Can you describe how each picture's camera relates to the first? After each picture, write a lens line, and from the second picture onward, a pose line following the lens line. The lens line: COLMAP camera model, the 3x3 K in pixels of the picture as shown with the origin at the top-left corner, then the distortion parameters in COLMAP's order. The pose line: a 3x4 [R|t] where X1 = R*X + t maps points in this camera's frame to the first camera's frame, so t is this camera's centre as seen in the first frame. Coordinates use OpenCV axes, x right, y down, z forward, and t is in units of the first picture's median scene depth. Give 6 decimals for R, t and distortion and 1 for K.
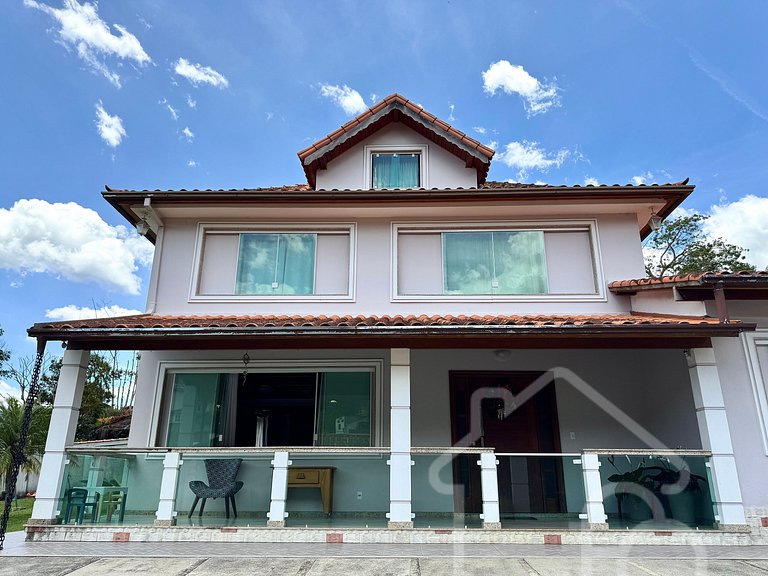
lens RADIAL K [[540.1, 0, 385.0], [0, 540.1, 289.0], [0, 0, 1]] dist [0.053681, -0.061398]
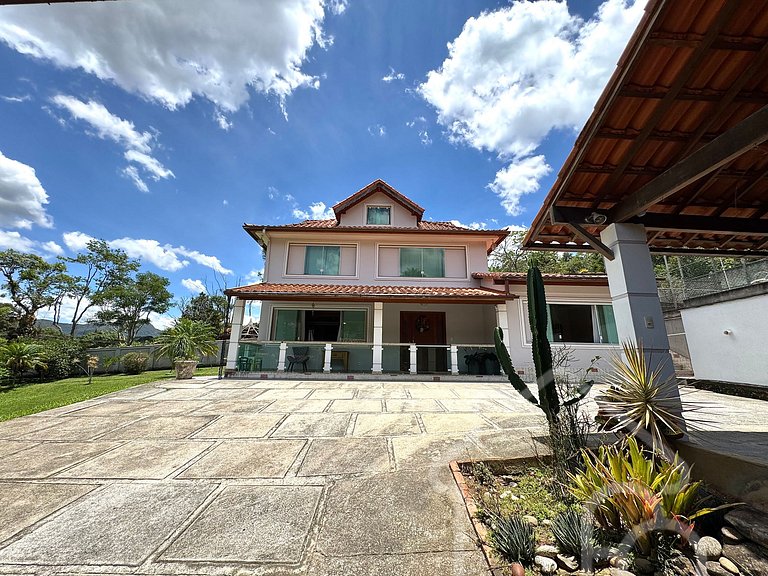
lens RADIAL K [[304.0, 0, 383.1], [0, 304.0, 286.1], [0, 0, 1]] dist [0.000333, -0.000275]
pose [[0.998927, 0.021746, 0.040897, -0.006369], [-0.025076, 0.996255, 0.082752, -0.055770], [-0.038944, -0.083689, 0.995731, -0.252412]]
